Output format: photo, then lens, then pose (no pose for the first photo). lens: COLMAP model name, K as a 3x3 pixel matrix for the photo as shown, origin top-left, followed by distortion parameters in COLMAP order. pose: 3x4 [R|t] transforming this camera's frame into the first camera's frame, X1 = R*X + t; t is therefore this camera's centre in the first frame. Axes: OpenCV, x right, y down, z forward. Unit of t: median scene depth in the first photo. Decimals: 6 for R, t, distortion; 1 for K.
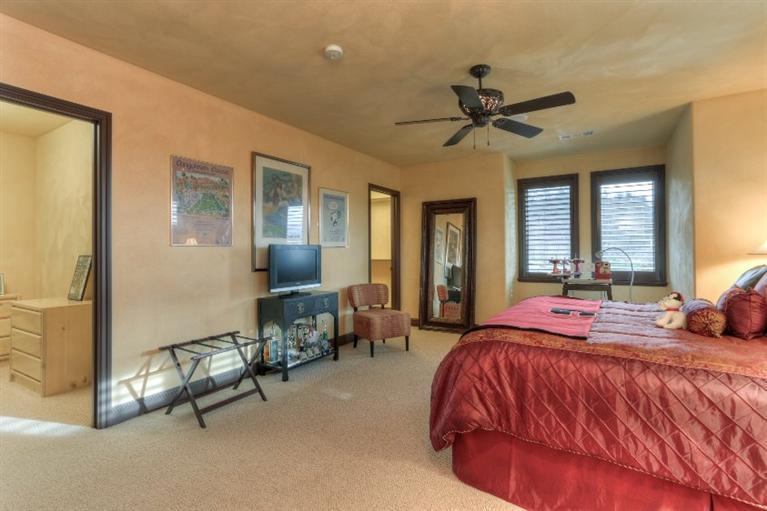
lens RADIAL K [[368.5, 0, 382.1], [0, 368.5, 247.8], [0, 0, 1]] dist [-0.047554, 0.029645]
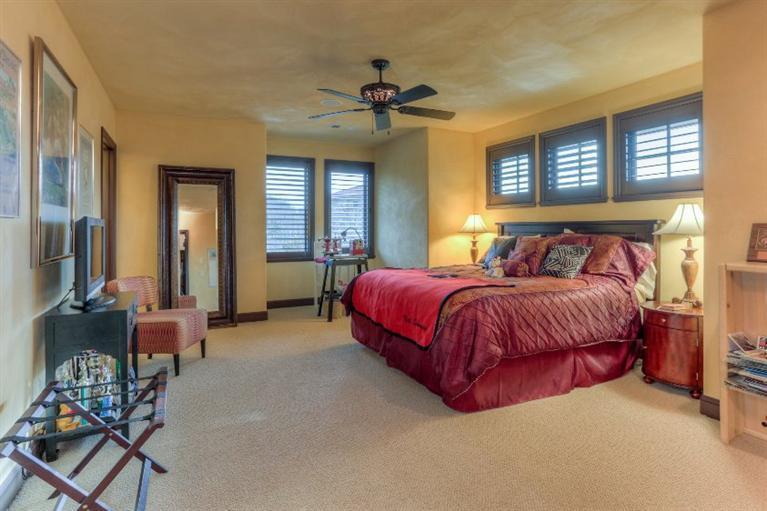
lens RADIAL K [[411.7, 0, 399.9], [0, 411.7, 228.4], [0, 0, 1]] dist [-0.001011, -0.000035]
pose [[0.510237, 0.006391, 0.860010, -0.469837], [-0.007477, 0.999968, -0.002995, 0.005192], [-0.860001, -0.004902, 0.510268, 0.197923]]
